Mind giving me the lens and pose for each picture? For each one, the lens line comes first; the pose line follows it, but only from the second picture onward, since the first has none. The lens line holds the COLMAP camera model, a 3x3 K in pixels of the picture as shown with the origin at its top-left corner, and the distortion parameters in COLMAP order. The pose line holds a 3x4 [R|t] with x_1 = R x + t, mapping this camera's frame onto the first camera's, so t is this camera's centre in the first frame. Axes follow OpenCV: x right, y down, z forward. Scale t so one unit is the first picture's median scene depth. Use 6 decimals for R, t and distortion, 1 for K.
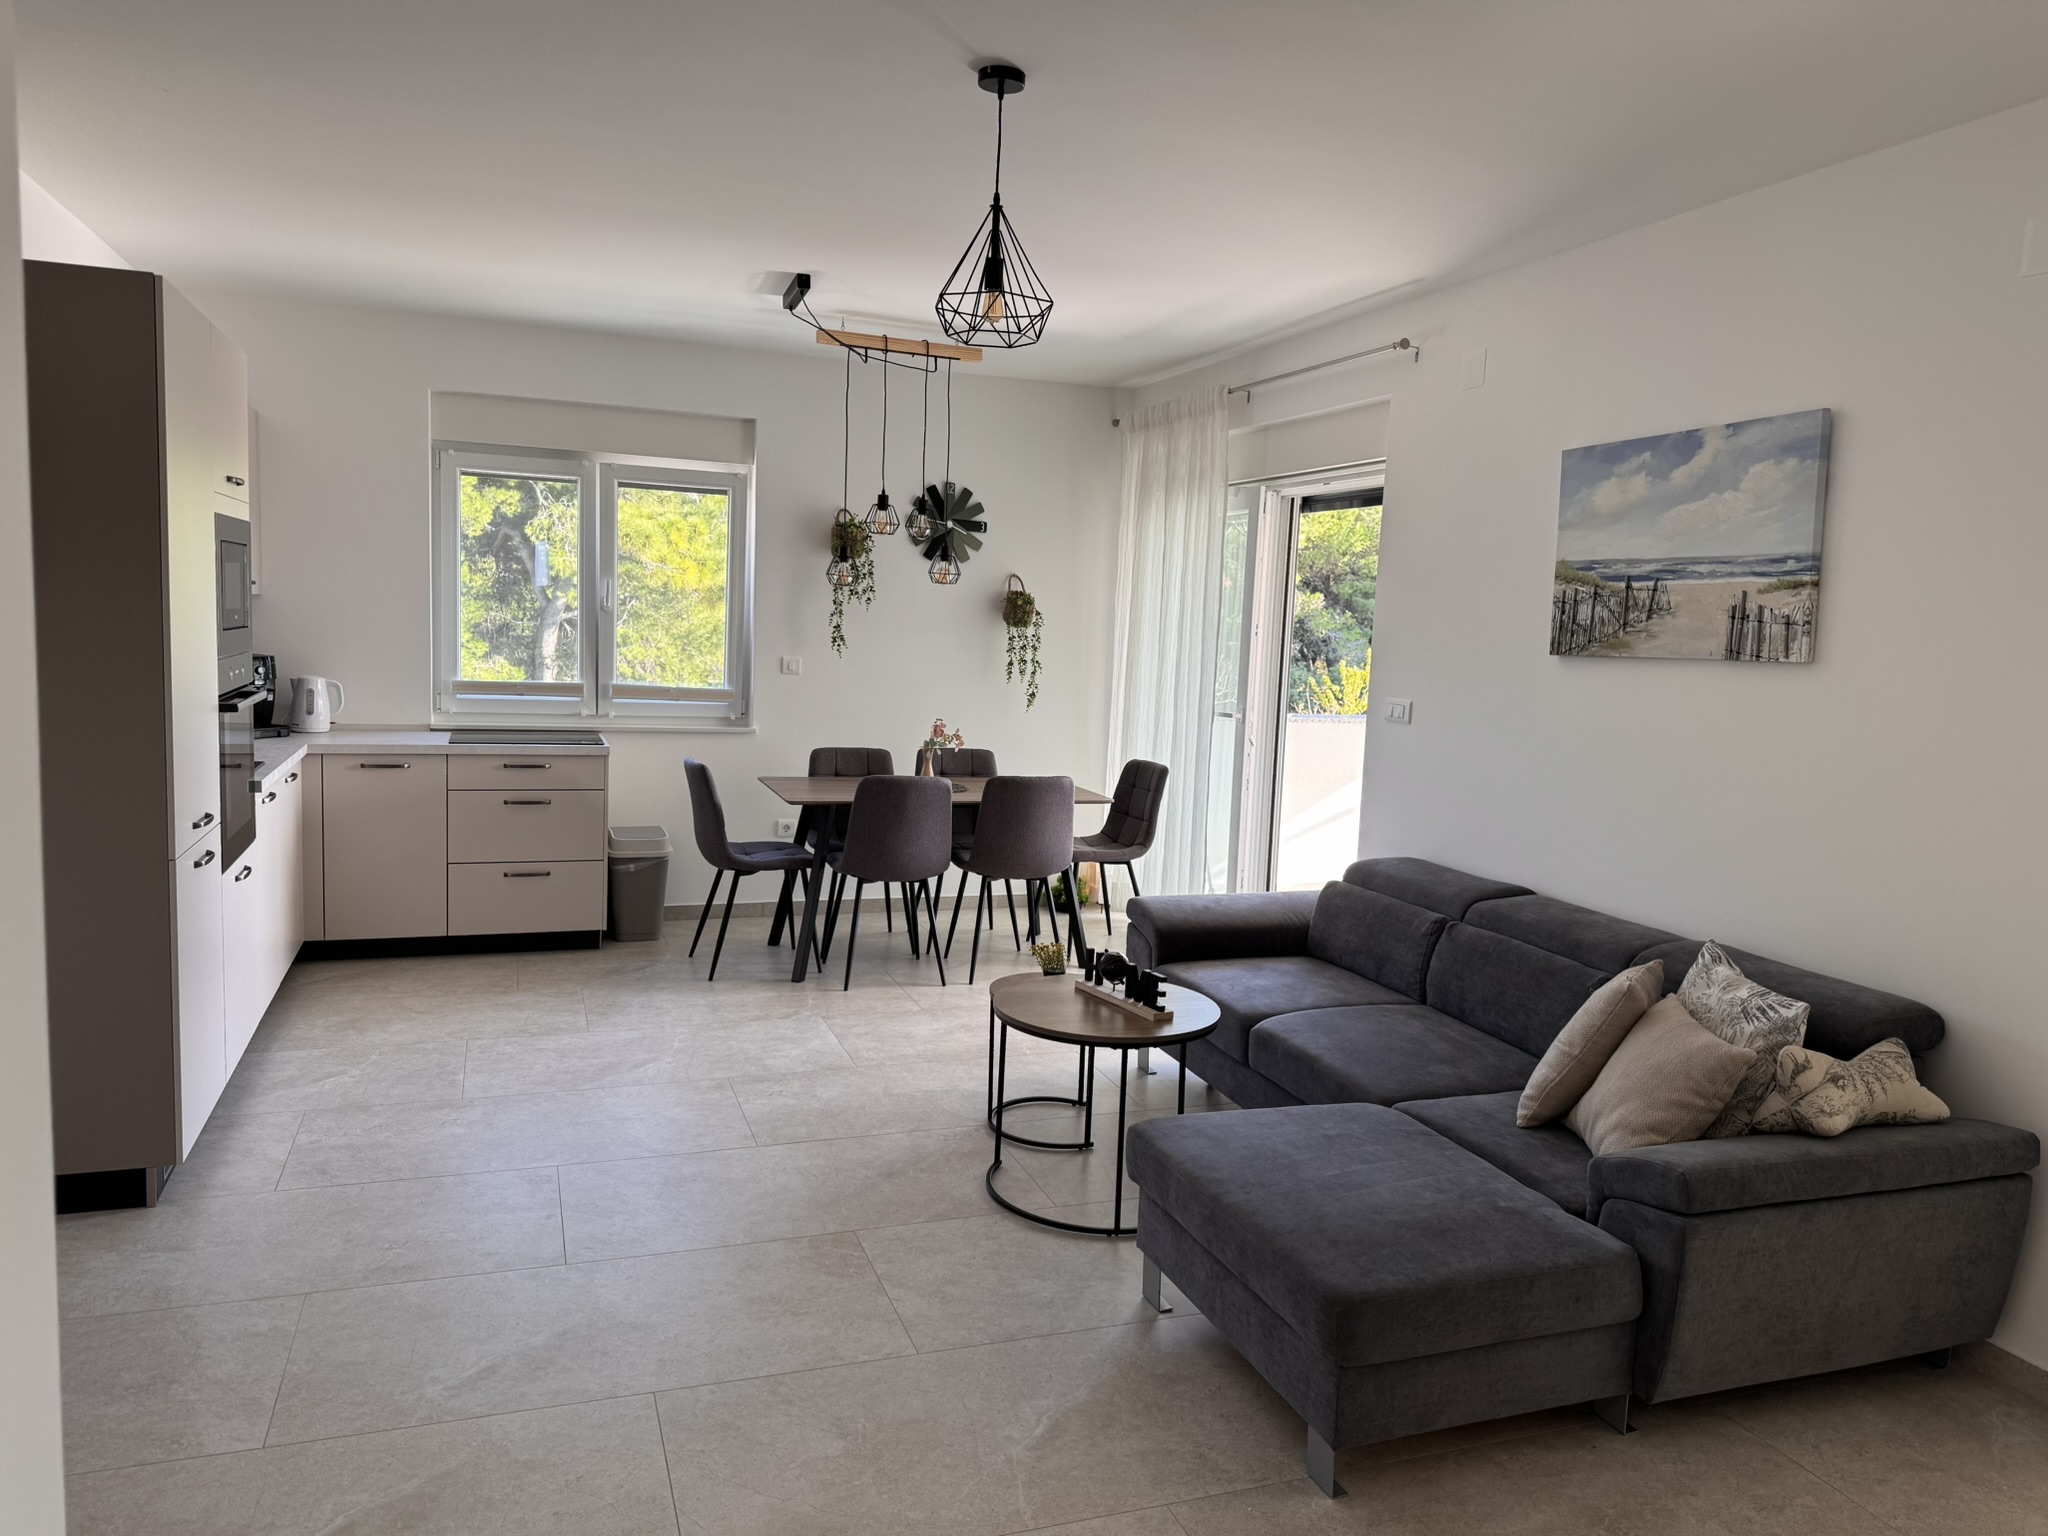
lens RADIAL K [[1427.4, 0, 1033.4], [0, 1427.4, 765.2], [0, 0, 1]] dist [0.180145, -0.349955]
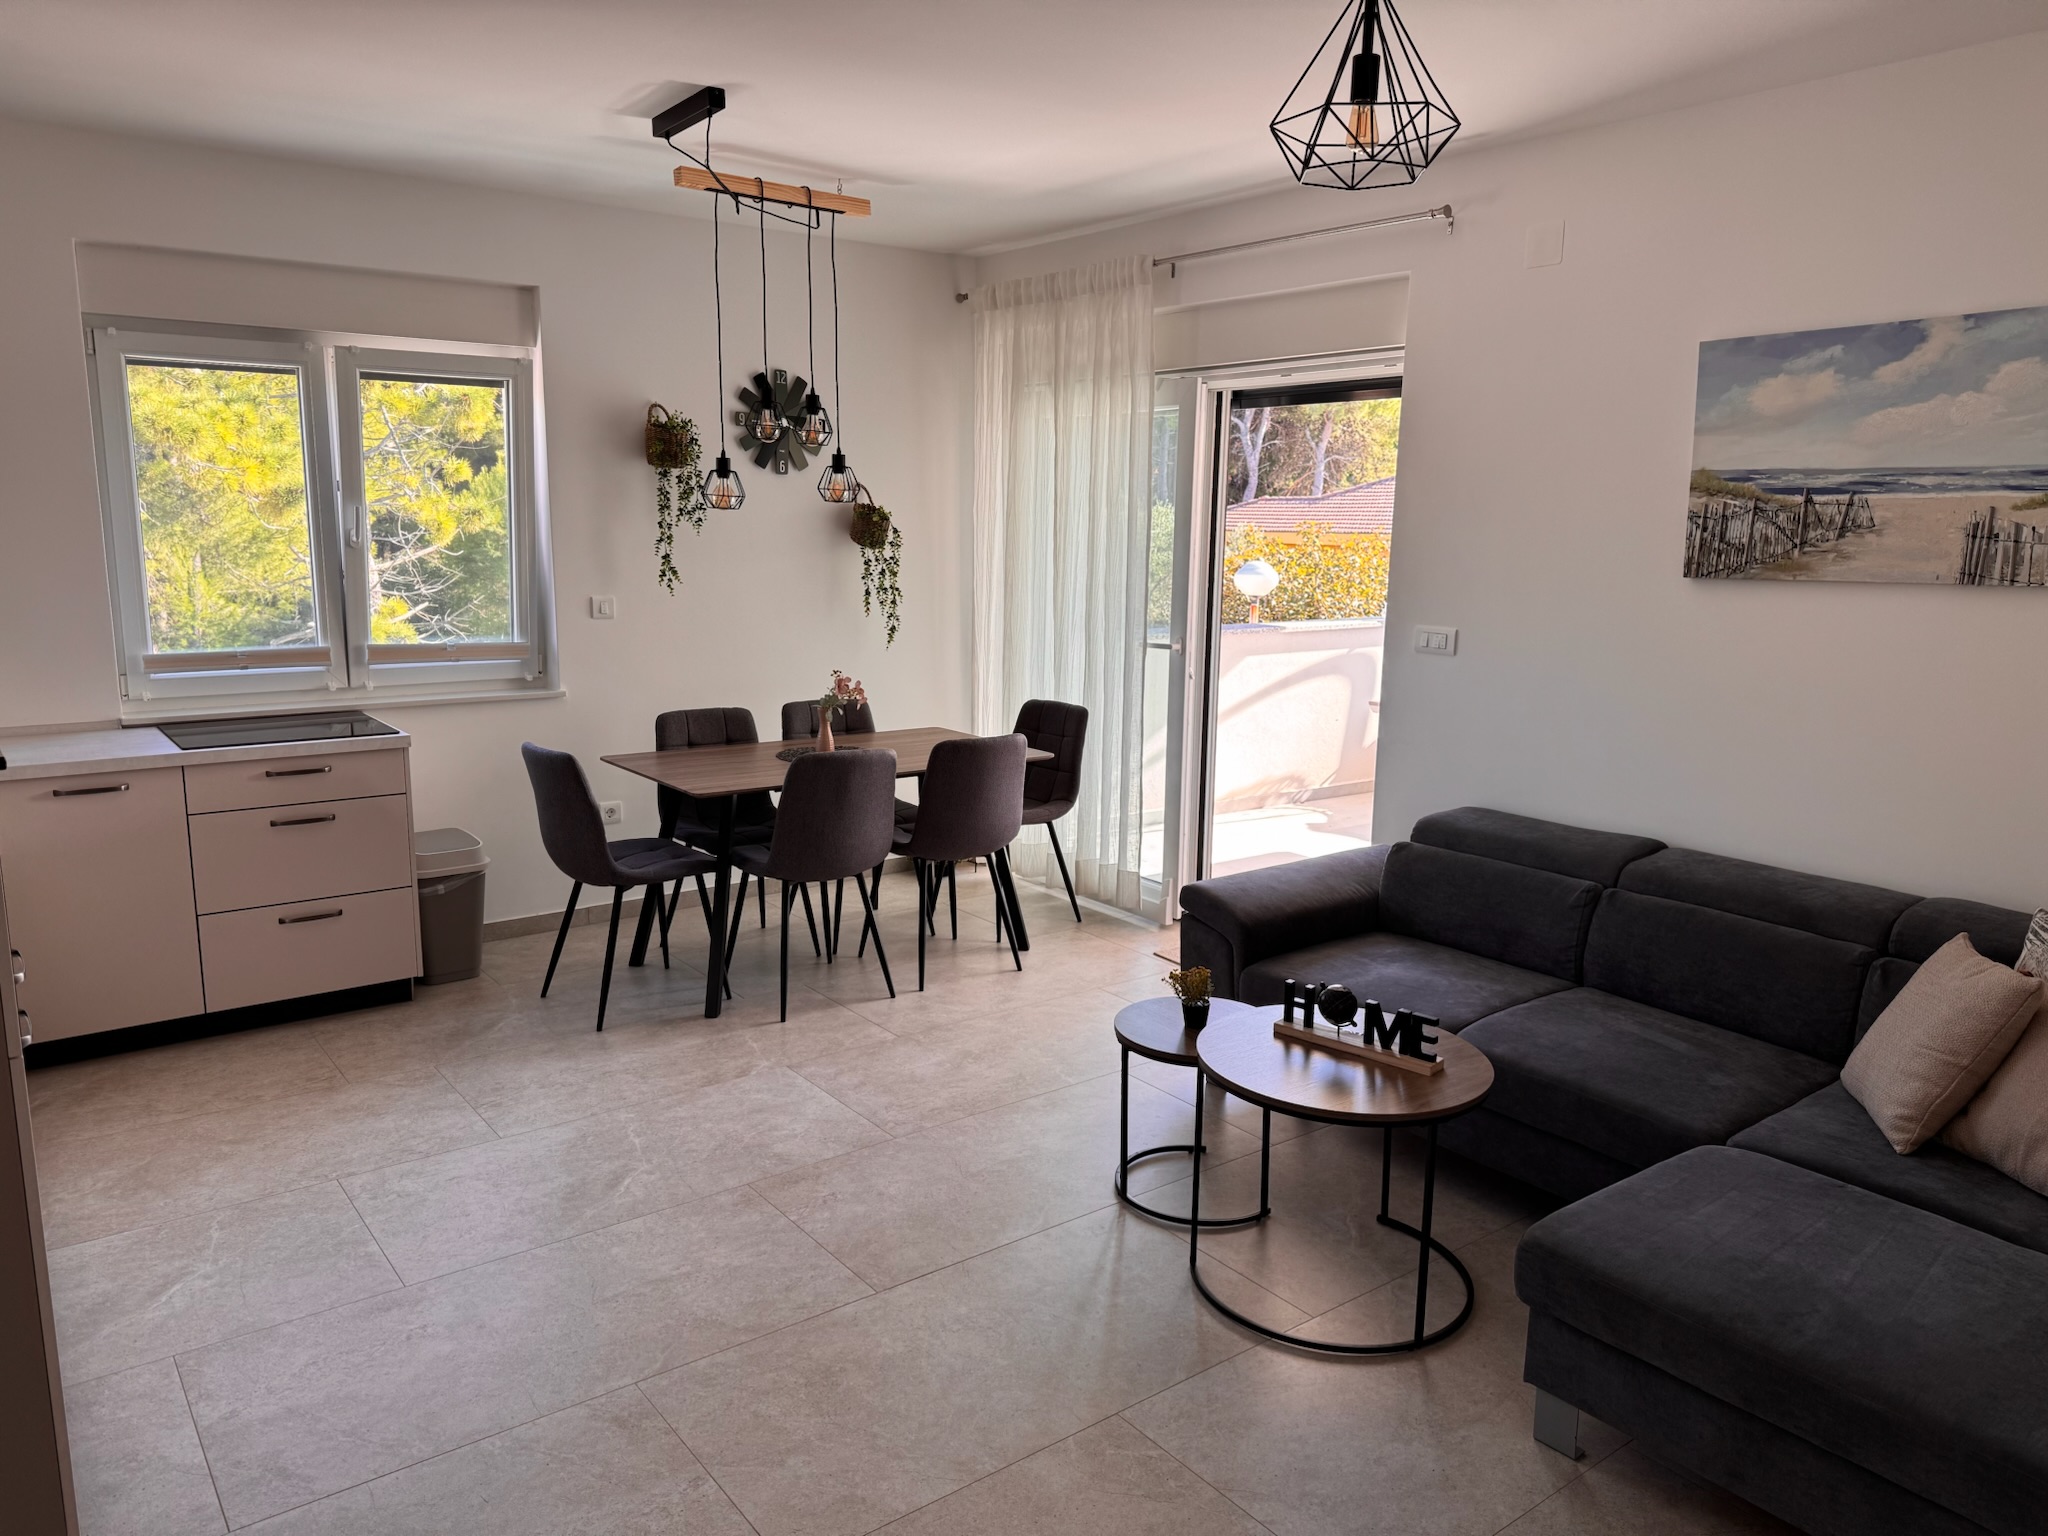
lens RADIAL K [[1435.6, 0, 1030.8], [0, 1435.6, 777.4], [0, 0, 1]] dist [0.071418, -0.083220]
pose [[0.952510, -0.082381, 0.293152, -0.292335], [0.056632, 0.993839, 0.095275, -0.062040], [-0.299195, -0.074149, 0.951307, 0.269495]]
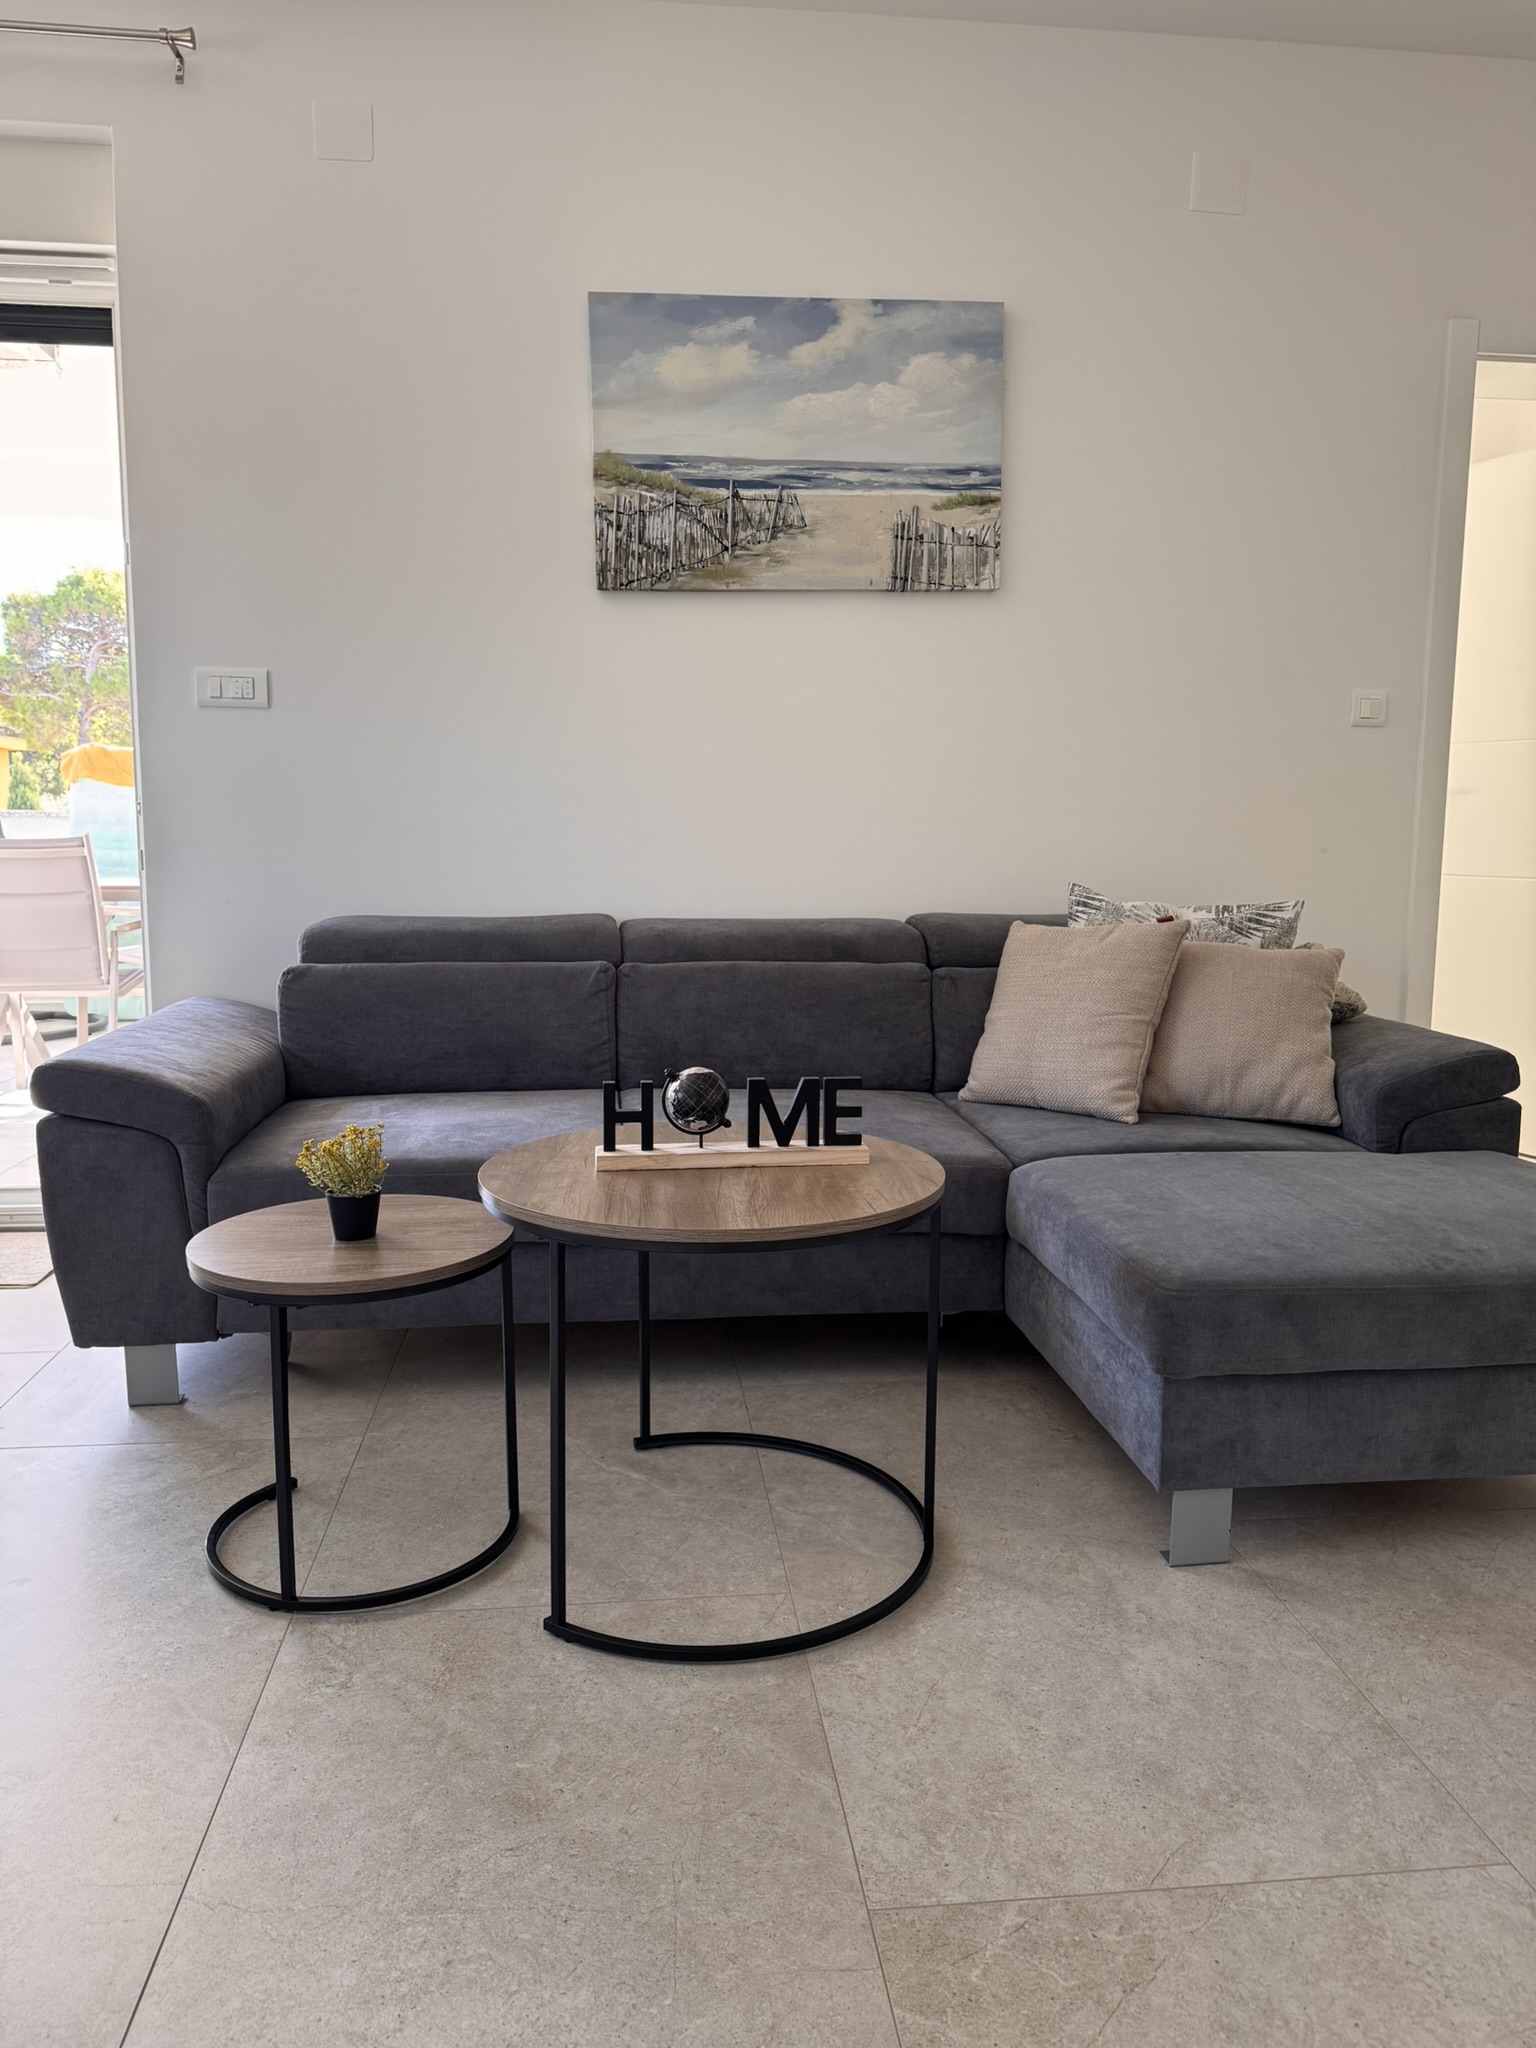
lens RADIAL K [[1416.1, 0, 768.0], [0, 1416.1, 1024.0], [0, 0, 1]] dist [0.184086, -0.415802]
pose [[0.238827, -0.183060, 0.953651, -0.356848], [0.104337, 0.981222, 0.162223, 0.031349], [-0.965441, 0.060758, 0.253442, 0.749228]]
